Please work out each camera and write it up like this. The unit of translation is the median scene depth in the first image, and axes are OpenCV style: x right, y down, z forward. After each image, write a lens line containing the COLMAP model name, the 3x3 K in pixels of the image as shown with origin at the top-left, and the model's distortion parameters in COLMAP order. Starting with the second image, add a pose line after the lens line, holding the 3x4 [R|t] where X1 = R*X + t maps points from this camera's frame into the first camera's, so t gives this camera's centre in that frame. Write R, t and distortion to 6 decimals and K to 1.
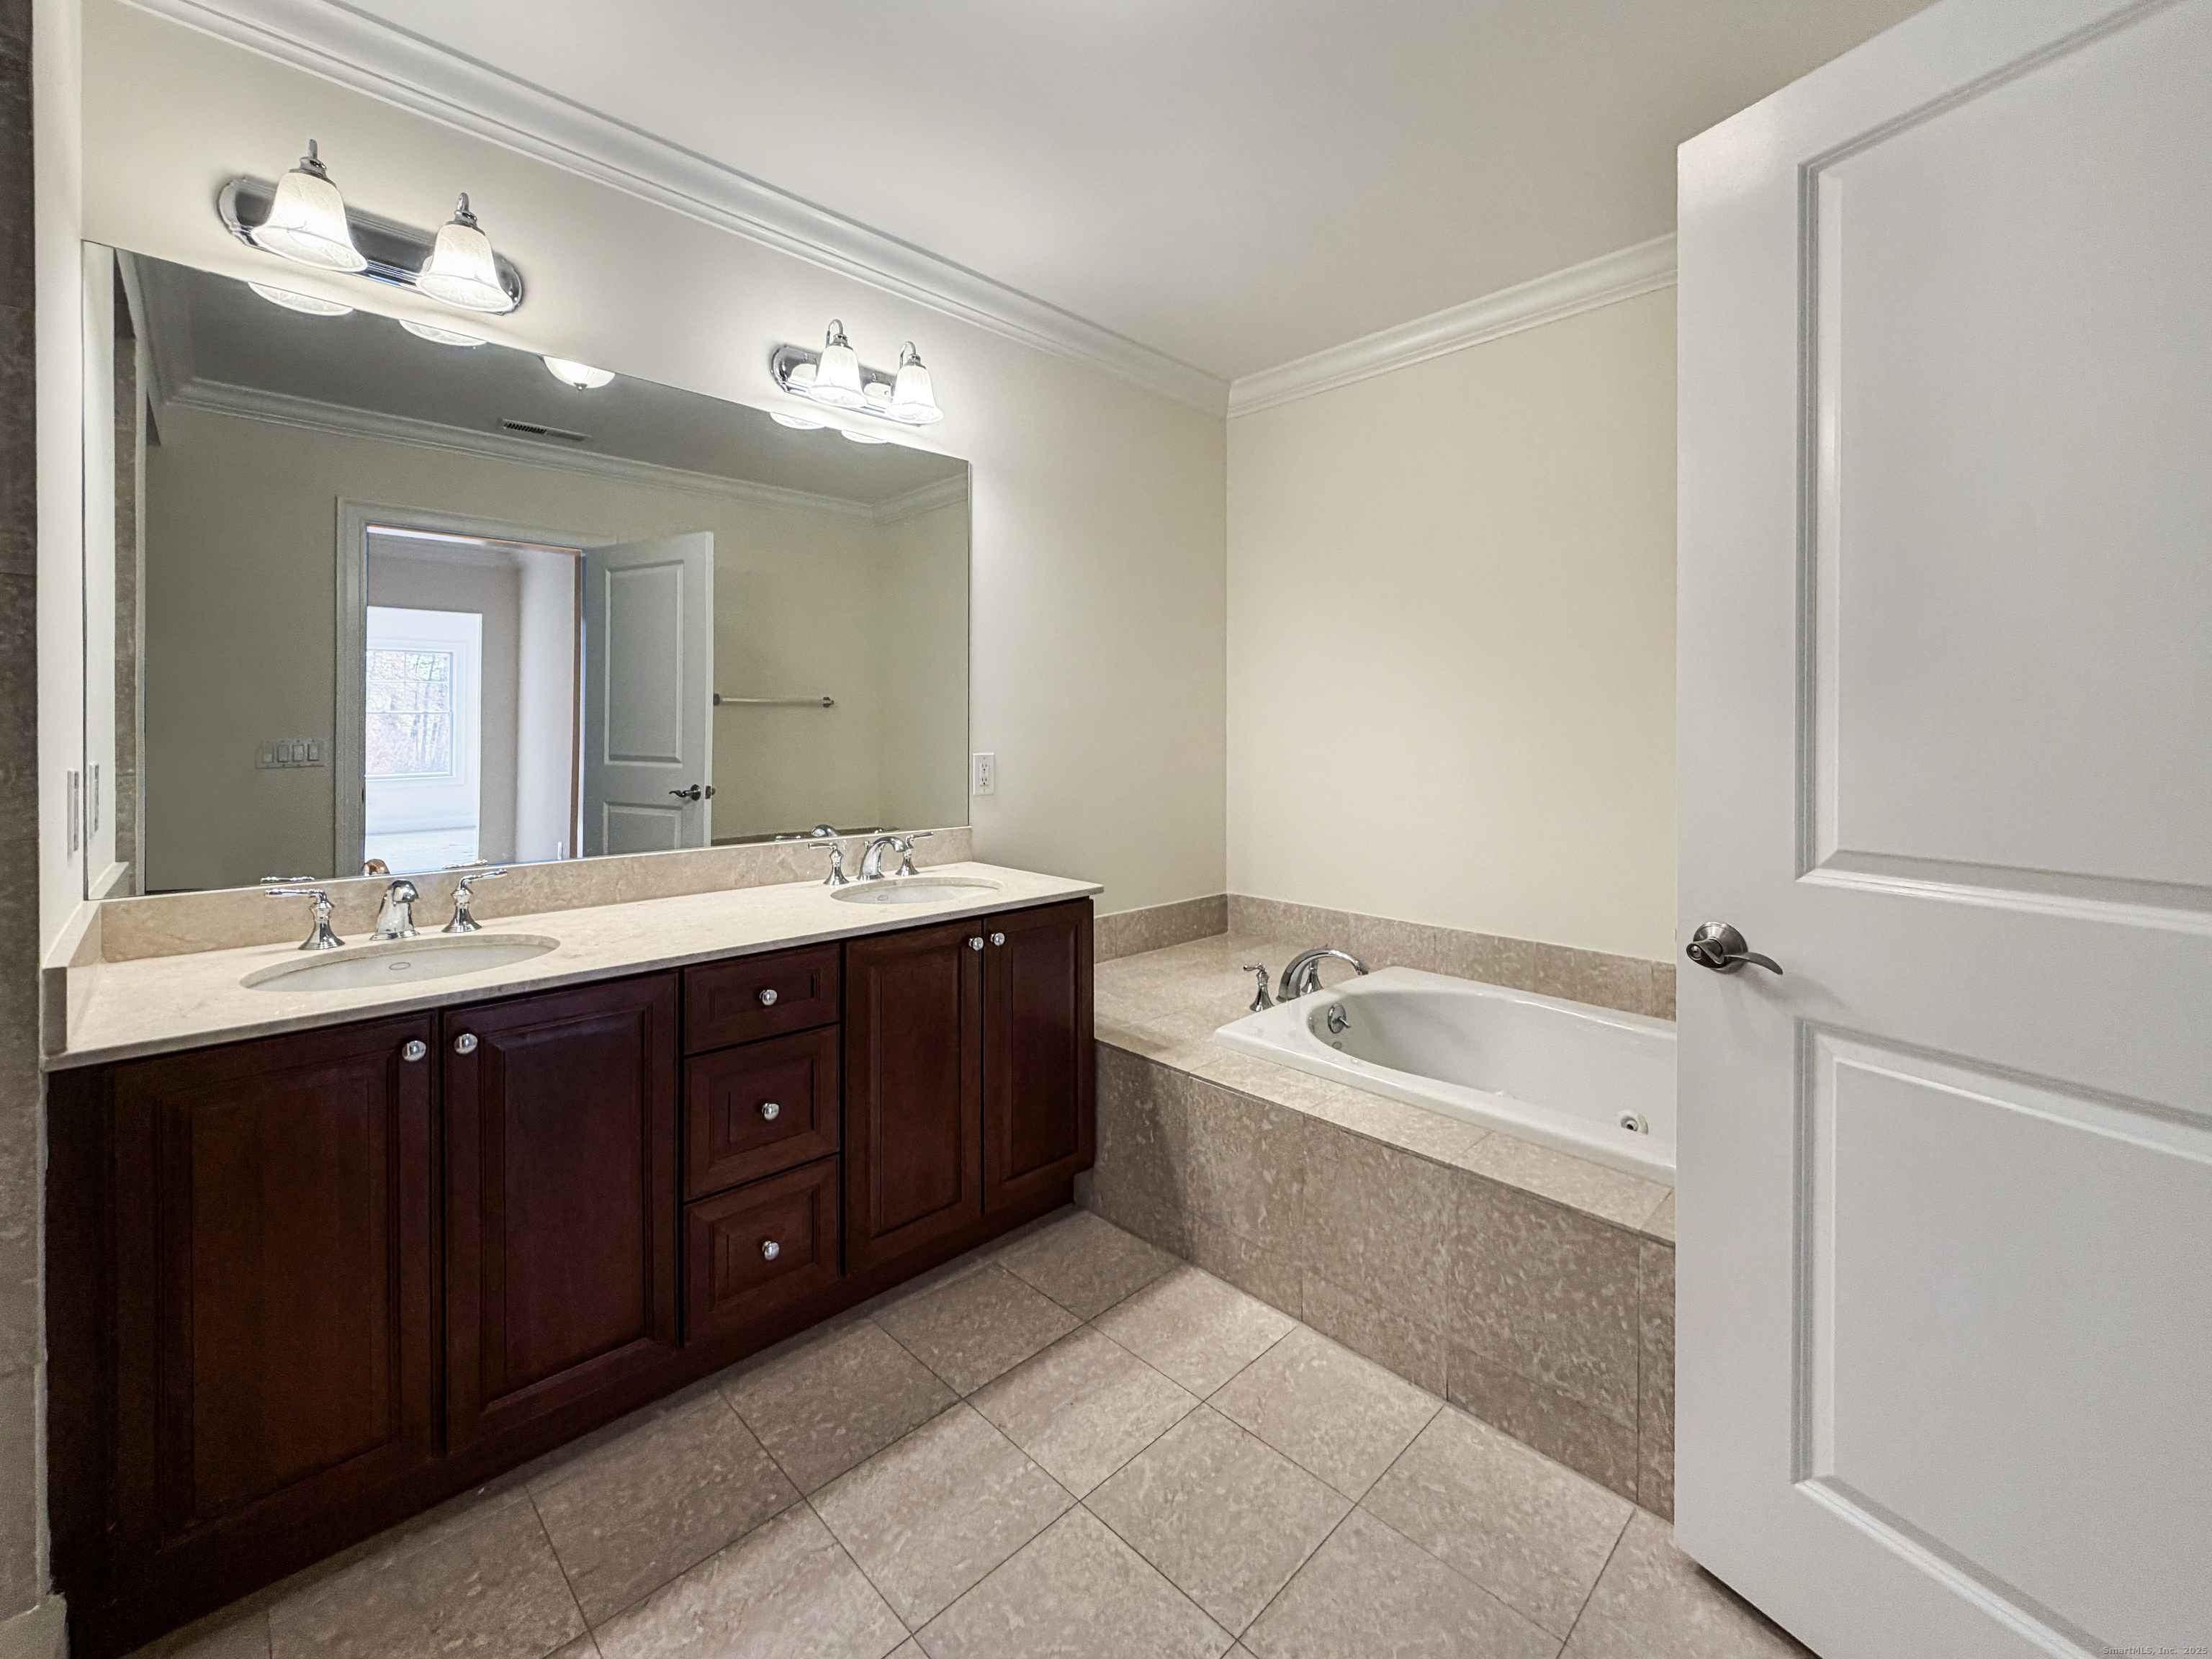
lens RADIAL K [[925.2, 0, 1112.7], [0, 925.2, 748.9], [0, 0, 1]] dist [0.000875, -0.000003]
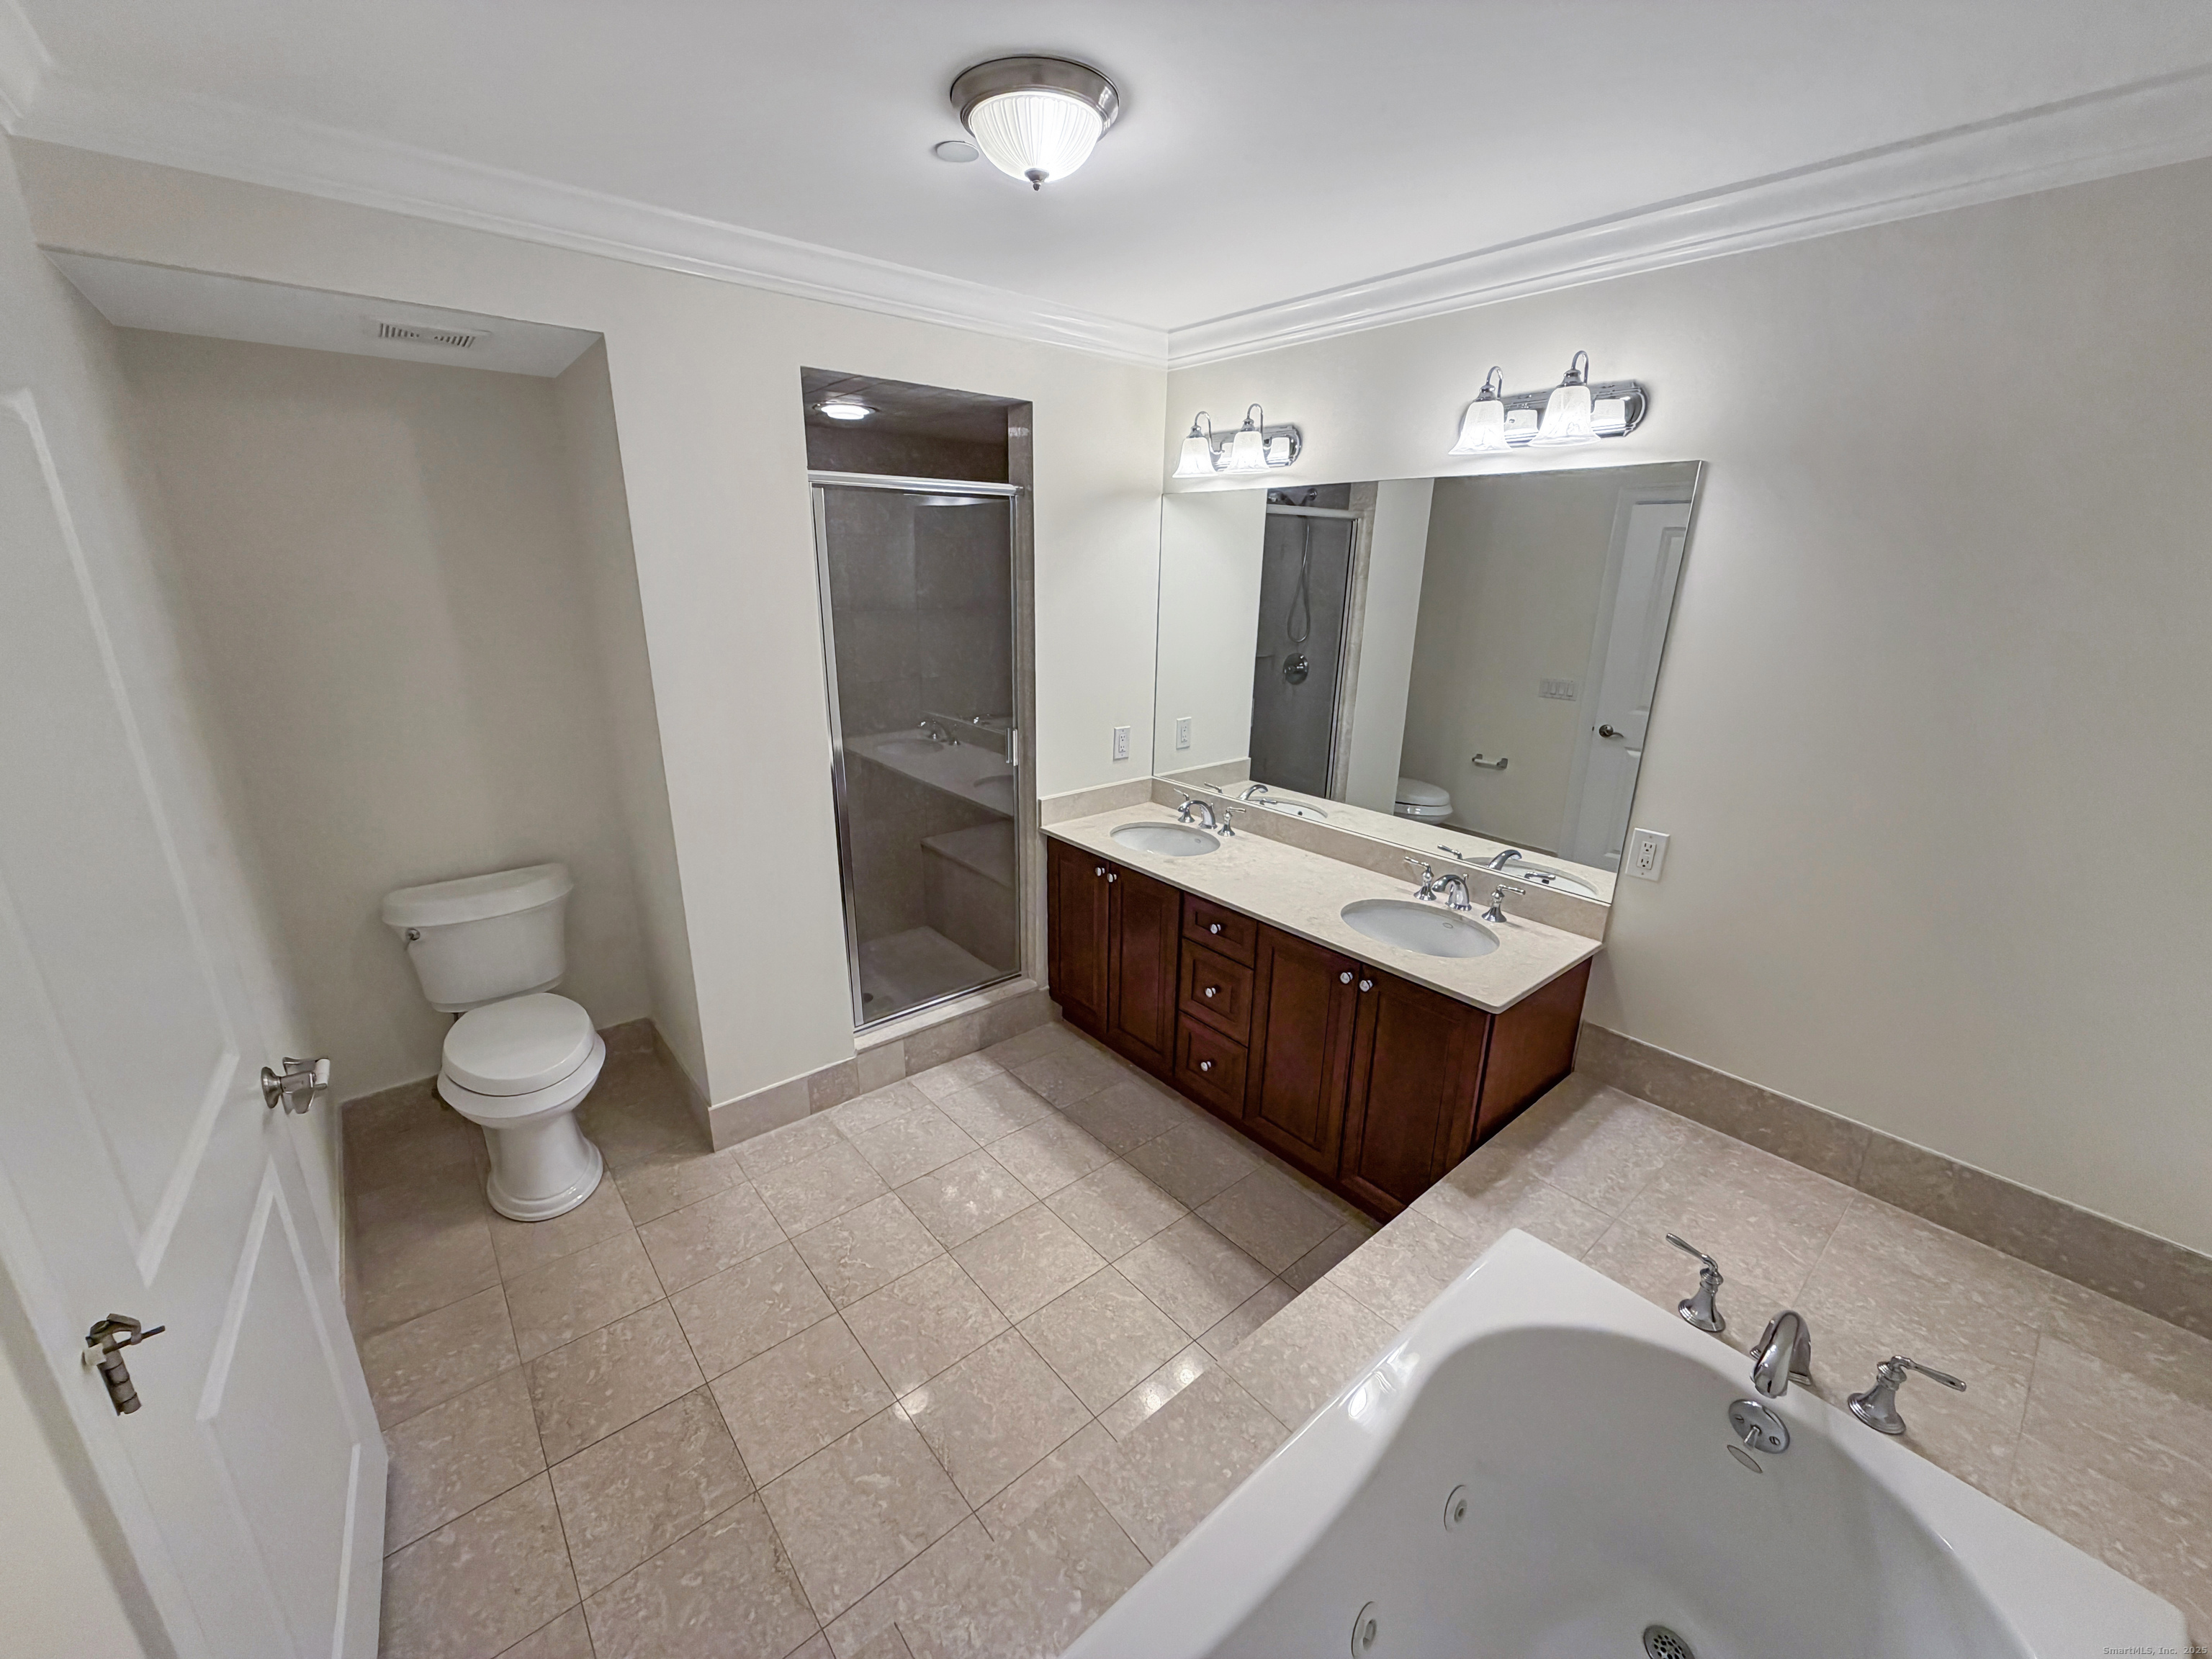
lens RADIAL K [[908.5, 0, 1106.0], [0, 908.5, 829.5], [0, 0, 1]] dist [-0.000045, -0.000036]
pose [[-0.091158, 0.294062, -0.951429, 1.179763], [-0.031083, 0.954101, 0.297866, -0.389986], [0.995351, 0.056726, -0.077834, 0.974806]]
